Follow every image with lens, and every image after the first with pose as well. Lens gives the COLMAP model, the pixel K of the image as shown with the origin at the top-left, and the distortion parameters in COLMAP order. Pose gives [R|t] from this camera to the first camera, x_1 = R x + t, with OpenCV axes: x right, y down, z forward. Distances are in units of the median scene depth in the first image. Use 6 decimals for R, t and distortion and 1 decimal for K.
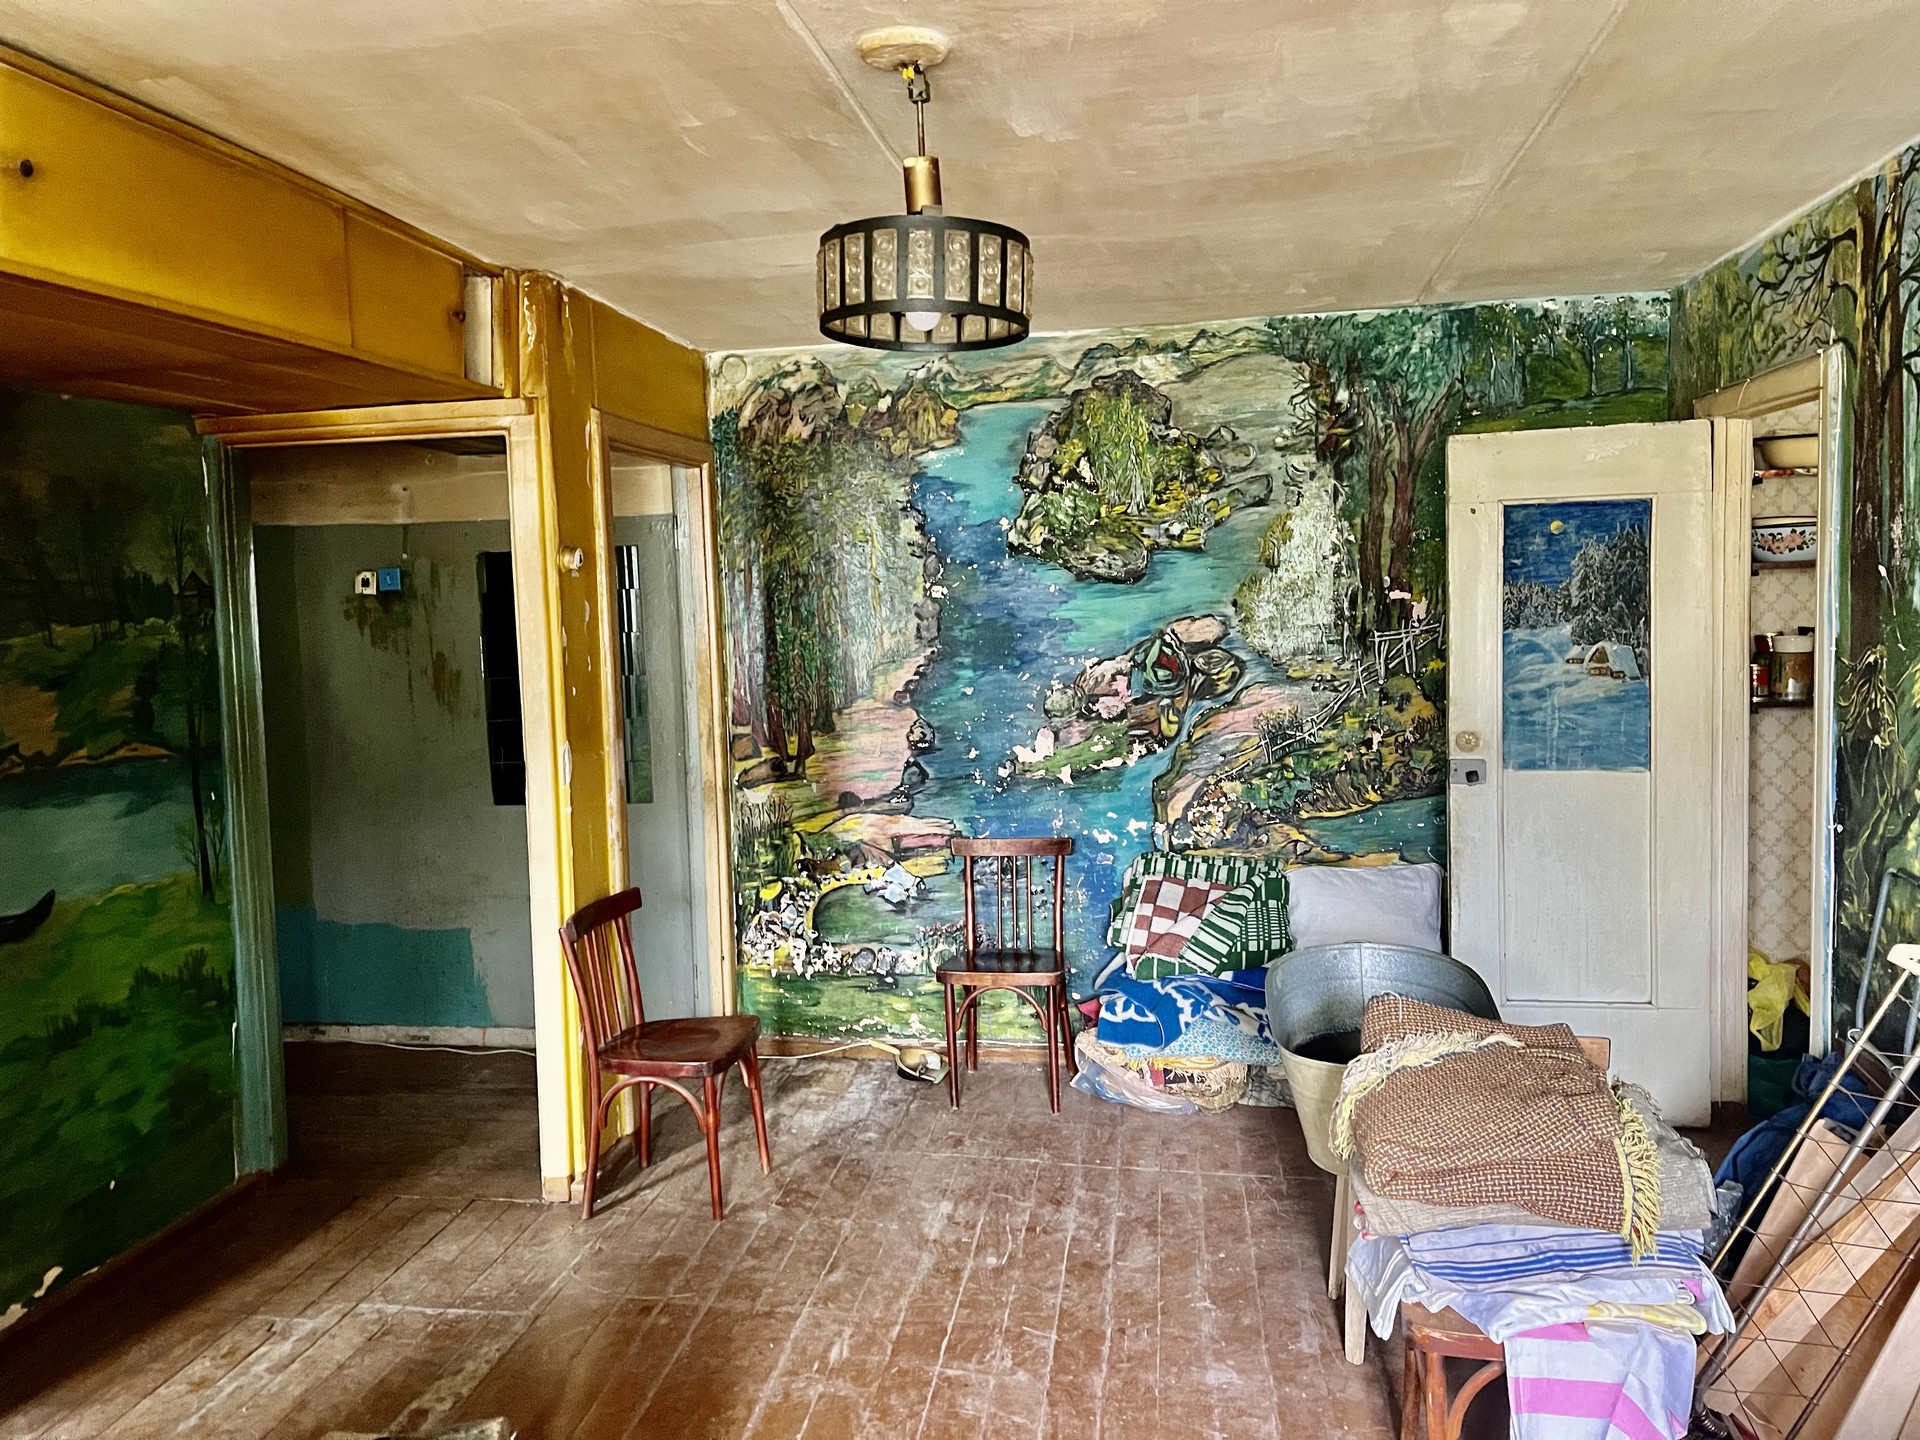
lens RADIAL K [[1432.7, 0, 955.5], [0, 1432.7, 725.4], [0, 0, 1]] dist [0.065693, -0.079782]
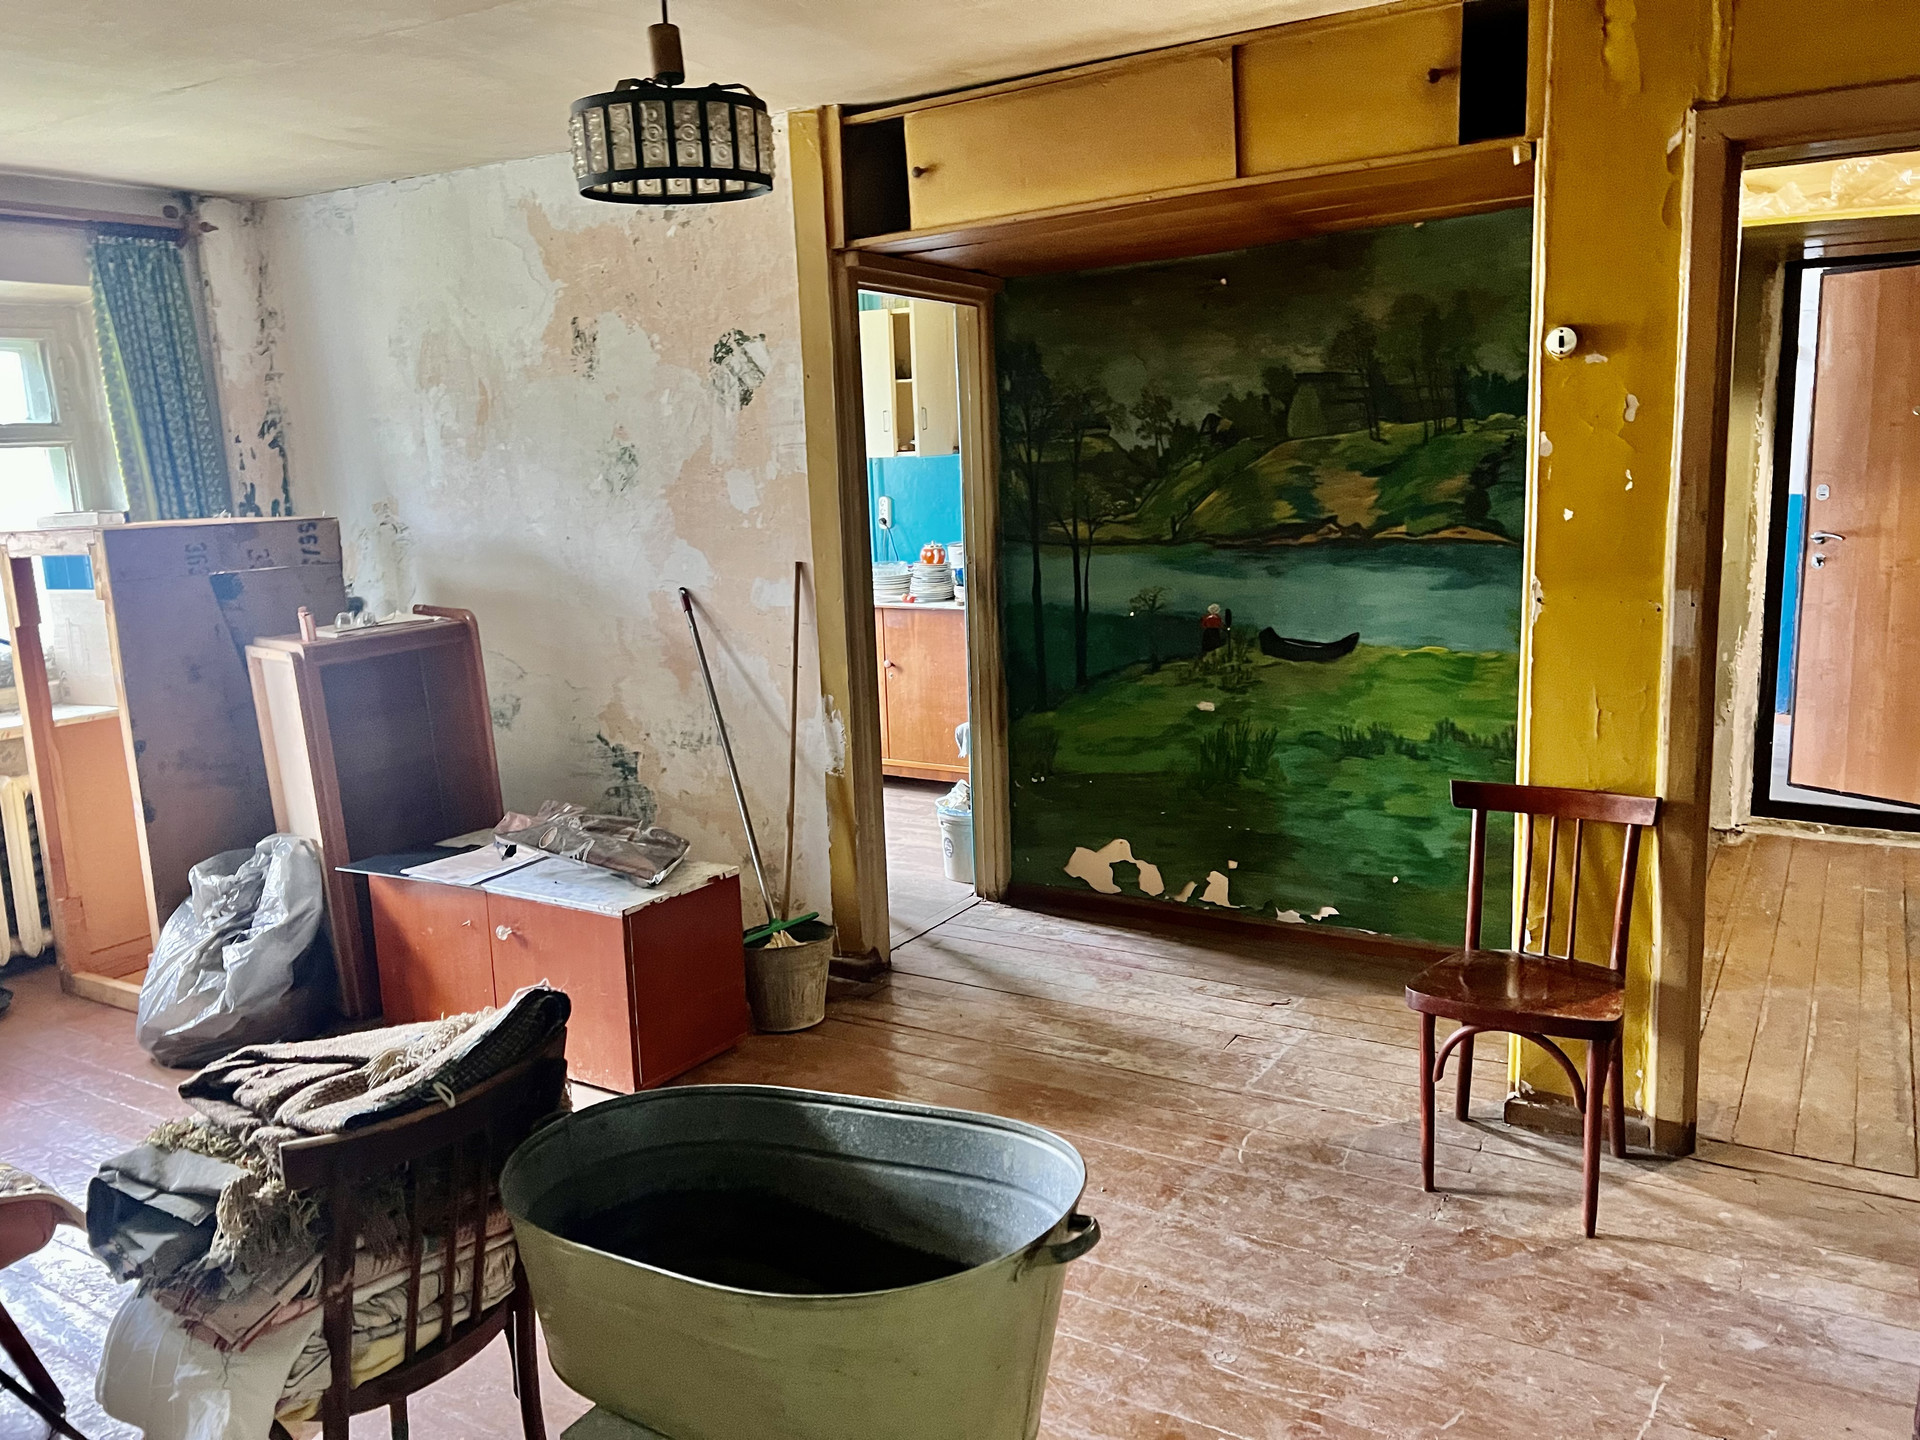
lens RADIAL K [[1432.7, 0, 967.5], [0, 1432.7, 719.3], [0, 0, 1]] dist [0.065693, -0.079782]
pose [[-0.377159, 0.211566, -0.901660, 0.718074], [-0.033990, 0.969741, 0.241758, -0.115724], [0.925524, 0.121829, -0.358556, 1.210089]]
